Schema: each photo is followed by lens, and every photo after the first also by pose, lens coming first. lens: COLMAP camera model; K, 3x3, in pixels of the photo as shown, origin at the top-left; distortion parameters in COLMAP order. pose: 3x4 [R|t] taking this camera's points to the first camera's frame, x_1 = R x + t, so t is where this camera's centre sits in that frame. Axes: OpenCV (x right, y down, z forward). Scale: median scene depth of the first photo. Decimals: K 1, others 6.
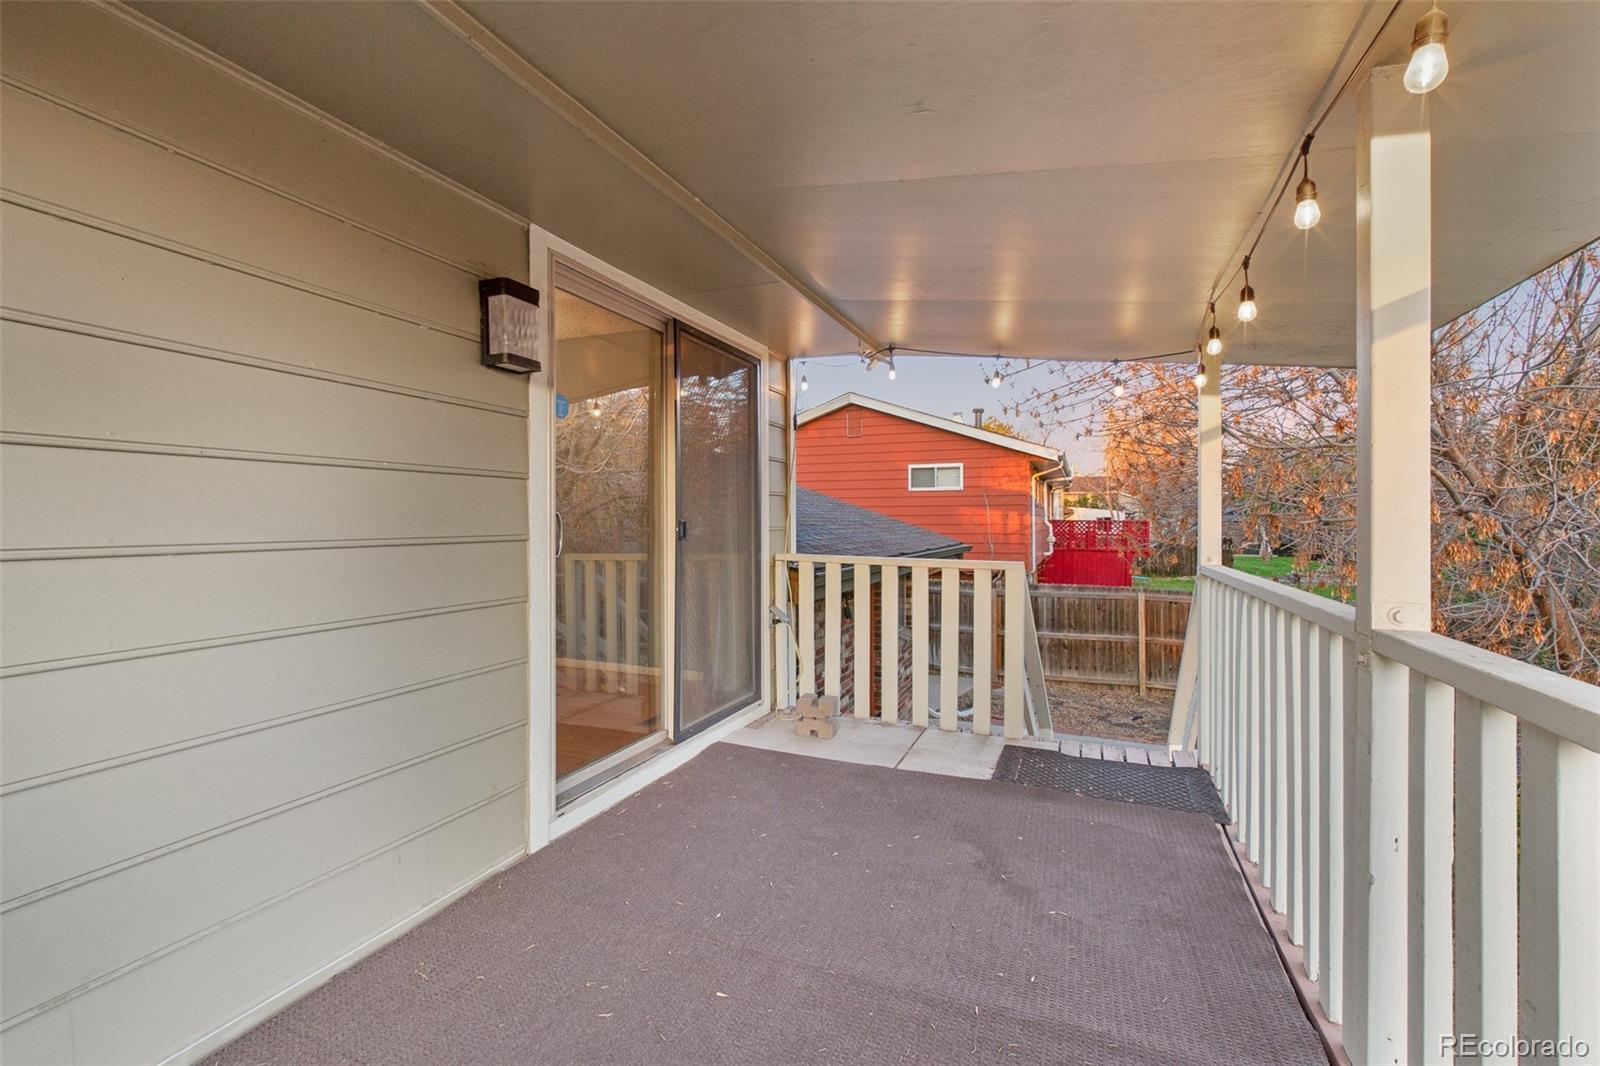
lens RADIAL K [[712.9, 0, 774.1], [0, 712.9, 526.4], [0, 0, 1]] dist [-0.001011, 0.000061]
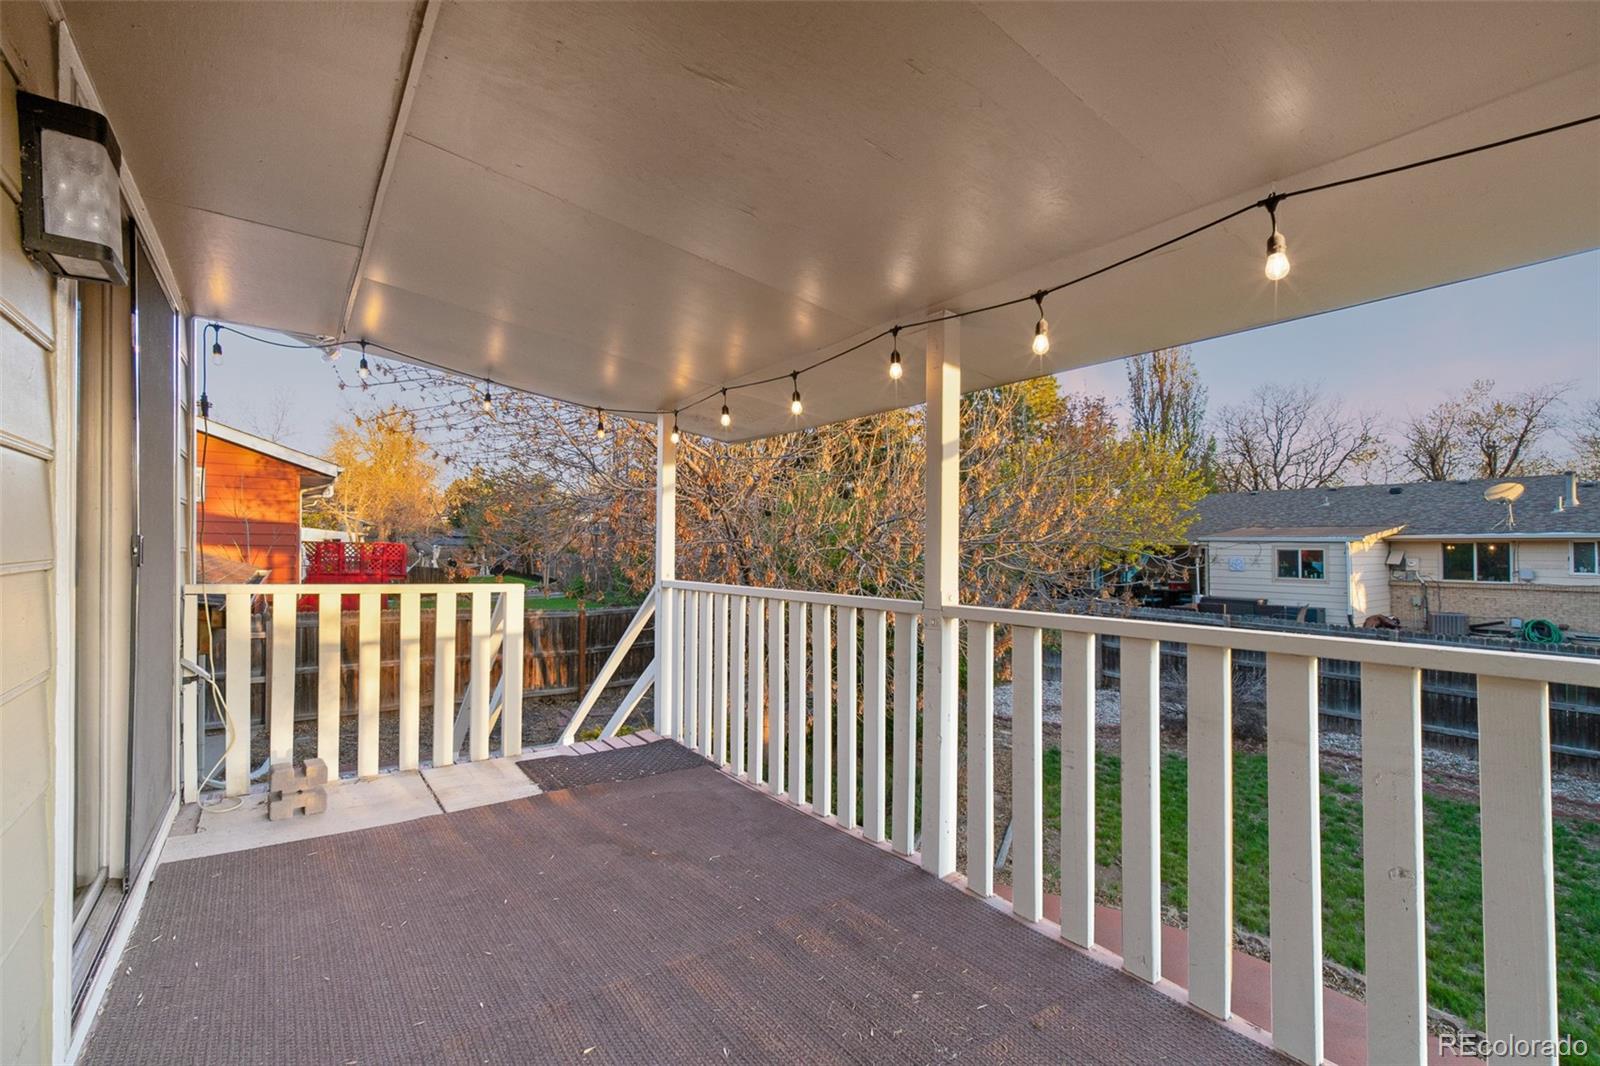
lens RADIAL K [[700.2, 0, 795.5], [0, 700.2, 548.5], [0, 0, 1]] dist [-0.000958, 0.000001]
pose [[0.514065, 0.006311, 0.857728, -0.365304], [-0.004853, 0.999978, -0.004449, 0.000347], [-0.857738, -0.001875, 0.514084, 0.148115]]
